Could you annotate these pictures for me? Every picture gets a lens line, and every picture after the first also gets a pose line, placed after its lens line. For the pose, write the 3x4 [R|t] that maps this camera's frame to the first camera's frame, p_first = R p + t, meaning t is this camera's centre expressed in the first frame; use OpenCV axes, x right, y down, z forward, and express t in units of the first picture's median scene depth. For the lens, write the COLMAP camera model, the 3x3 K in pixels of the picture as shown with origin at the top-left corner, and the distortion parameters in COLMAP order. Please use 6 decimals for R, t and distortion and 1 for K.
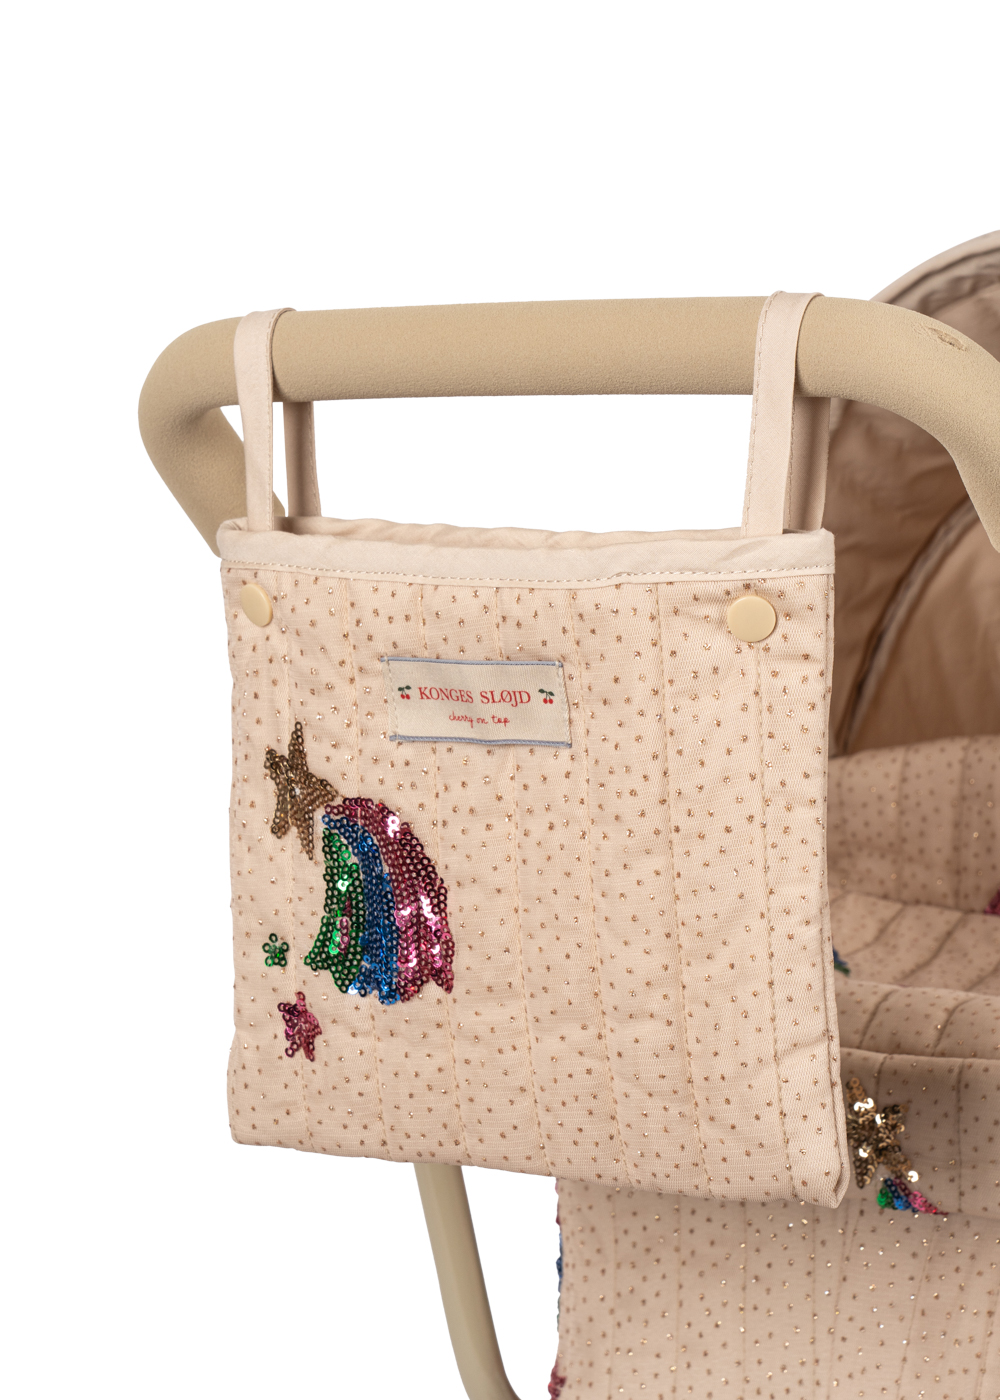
lens RADIAL K [[3526.7, 0, 500.0], [0, 3526.7, 700.0], [0, 0, 1]] dist [0.017110, -0.018154]
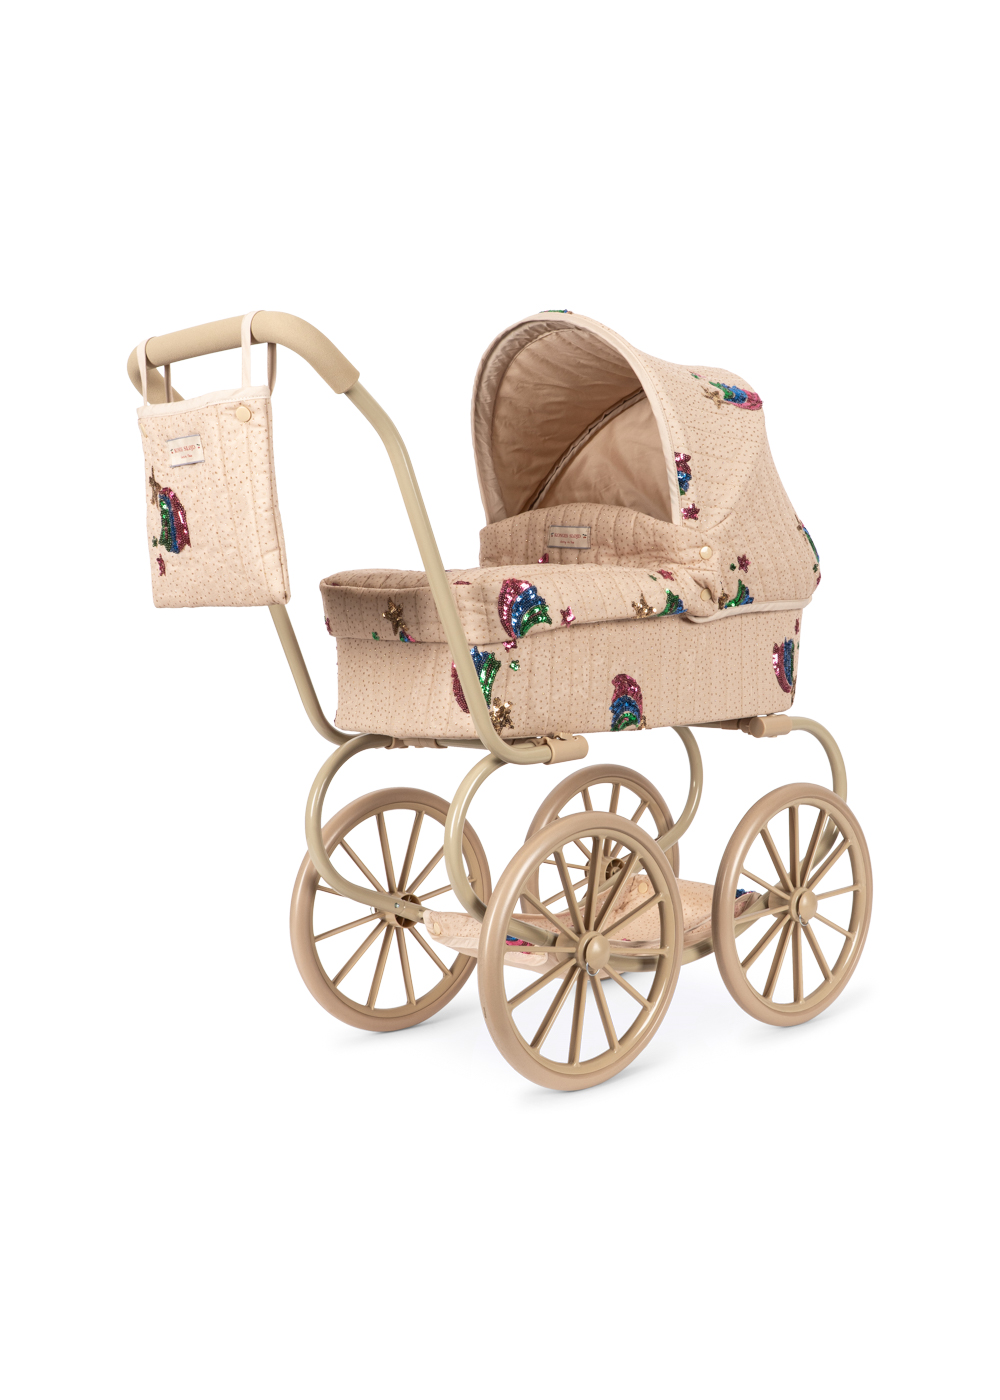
lens RADIAL K [[1547.3, 0, 500.0], [0, 1547.3, 700.0], [0, 0, 1]] dist [-0.013462, -0.005017]
pose [[0.978153, -0.010743, -0.207608, 0.534976], [0.018572, 0.999187, 0.035795, 0.172878], [0.207055, -0.038869, 0.977557, -0.294547]]
